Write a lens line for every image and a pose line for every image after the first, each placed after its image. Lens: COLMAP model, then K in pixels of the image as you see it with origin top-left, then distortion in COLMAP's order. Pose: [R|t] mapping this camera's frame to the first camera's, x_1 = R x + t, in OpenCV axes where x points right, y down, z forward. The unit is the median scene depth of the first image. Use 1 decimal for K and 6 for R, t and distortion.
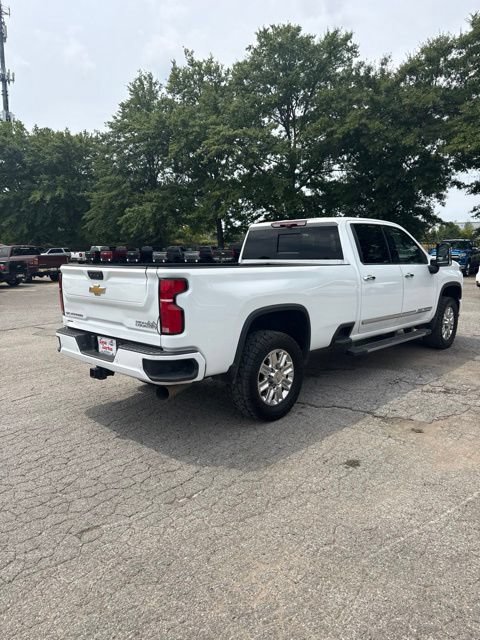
lens RADIAL K [[451.1, 0, 240.0], [0, 451.1, 317.0], [0, 0, 1]] dist [0.037871, -0.046401]
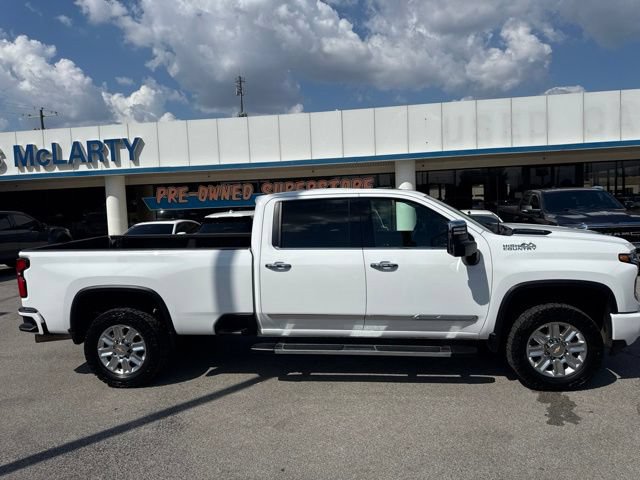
lens RADIAL K [[451.1, 0, 320.4], [0, 451.1, 242.4], [0, 0, 1]] dist [0.037871, -0.046401]
pose [[0.607953, 0.067833, -0.791070, 1.215340], [-0.075637, 0.996760, 0.027342, -0.192232], [0.790362, 0.043211, 0.611114, 0.669891]]
